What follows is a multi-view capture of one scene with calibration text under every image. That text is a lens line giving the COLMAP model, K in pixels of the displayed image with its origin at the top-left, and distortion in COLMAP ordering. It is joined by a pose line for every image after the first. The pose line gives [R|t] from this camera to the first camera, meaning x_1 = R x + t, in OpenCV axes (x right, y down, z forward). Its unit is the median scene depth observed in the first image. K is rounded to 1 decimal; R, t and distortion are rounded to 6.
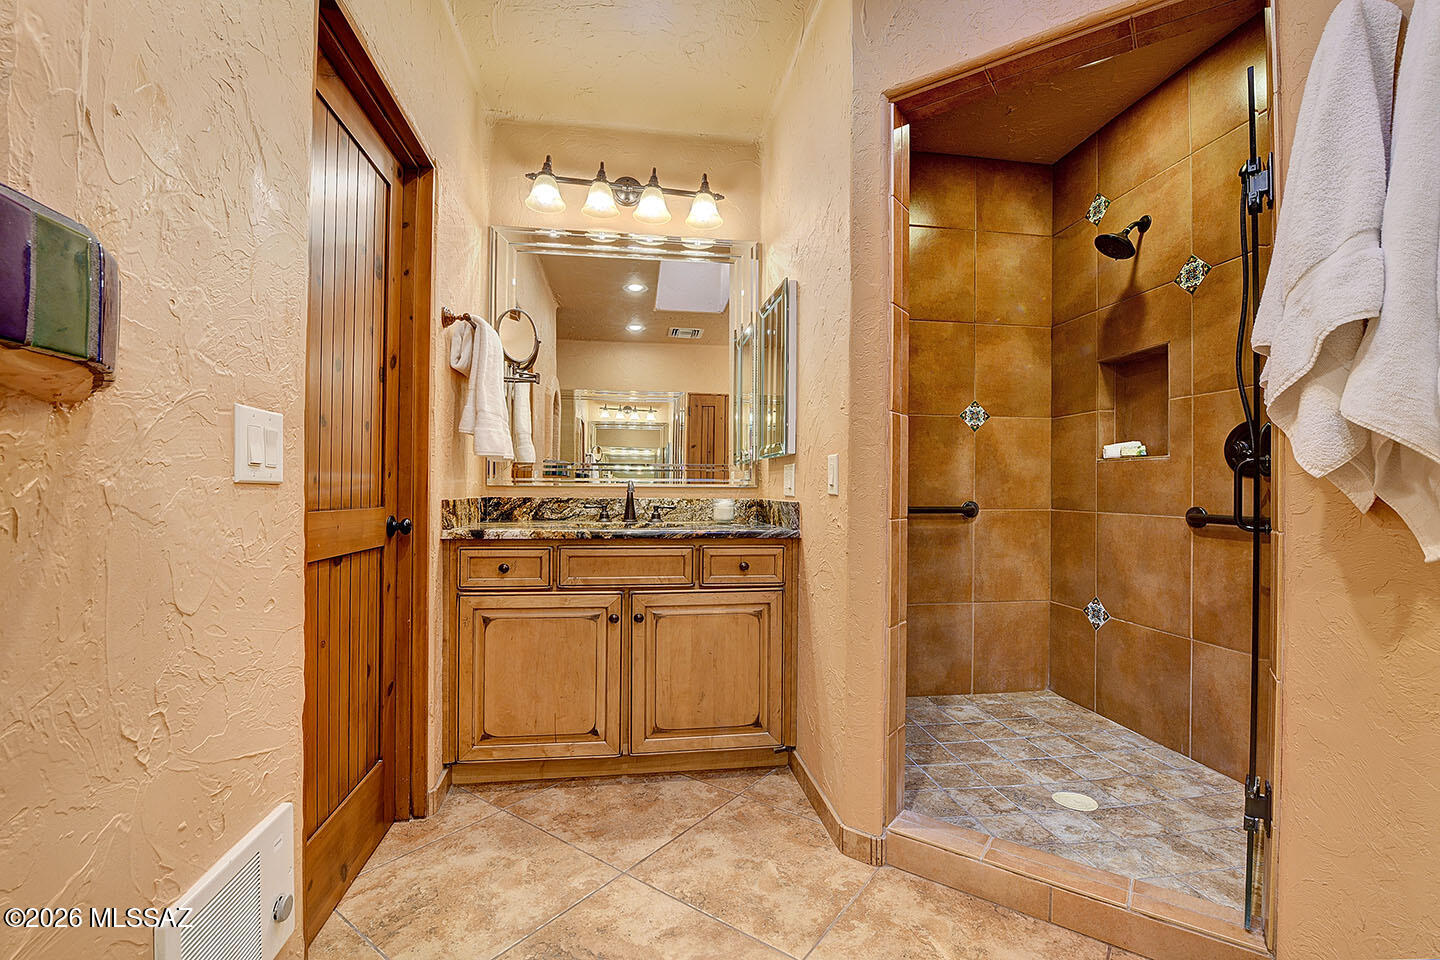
lens RADIAL K [[598.8, 0, 692.5], [0, 598.8, 480.9], [0, 0, 1]] dist [-0.015813, -0.003184]
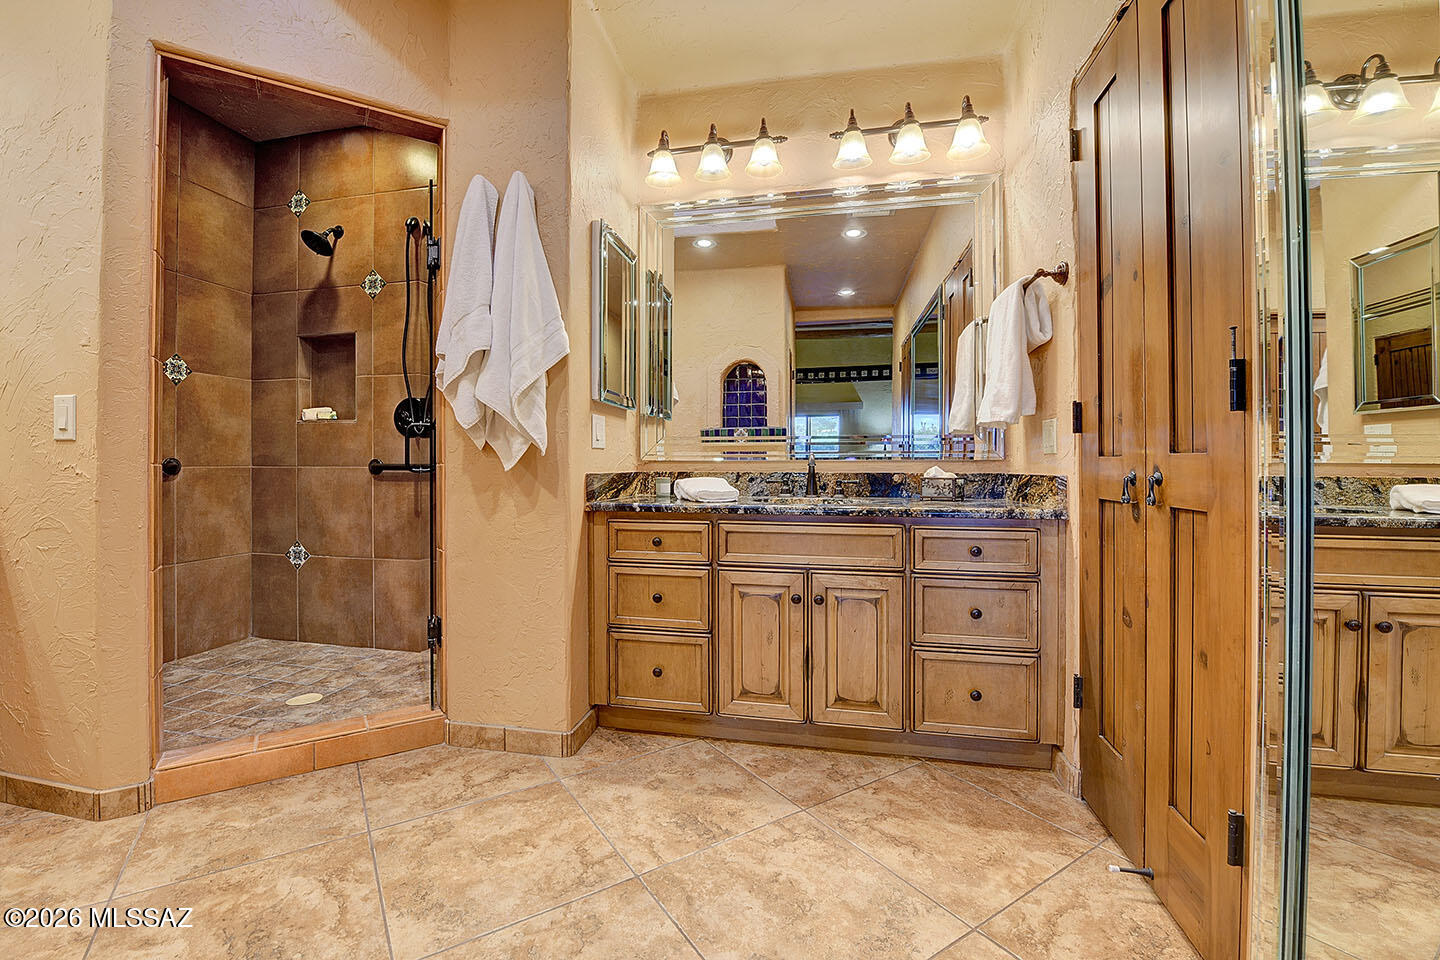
lens RADIAL K [[598.8, 0, 692.5], [0, 598.8, 480.9], [0, 0, 1]] dist [-0.015813, -0.003184]
pose [[0.321508, -0.042153, 0.945968, -0.200408], [-0.006887, 0.998878, 0.046852, 0.024941], [-0.946882, -0.021578, 0.320857, -0.119715]]
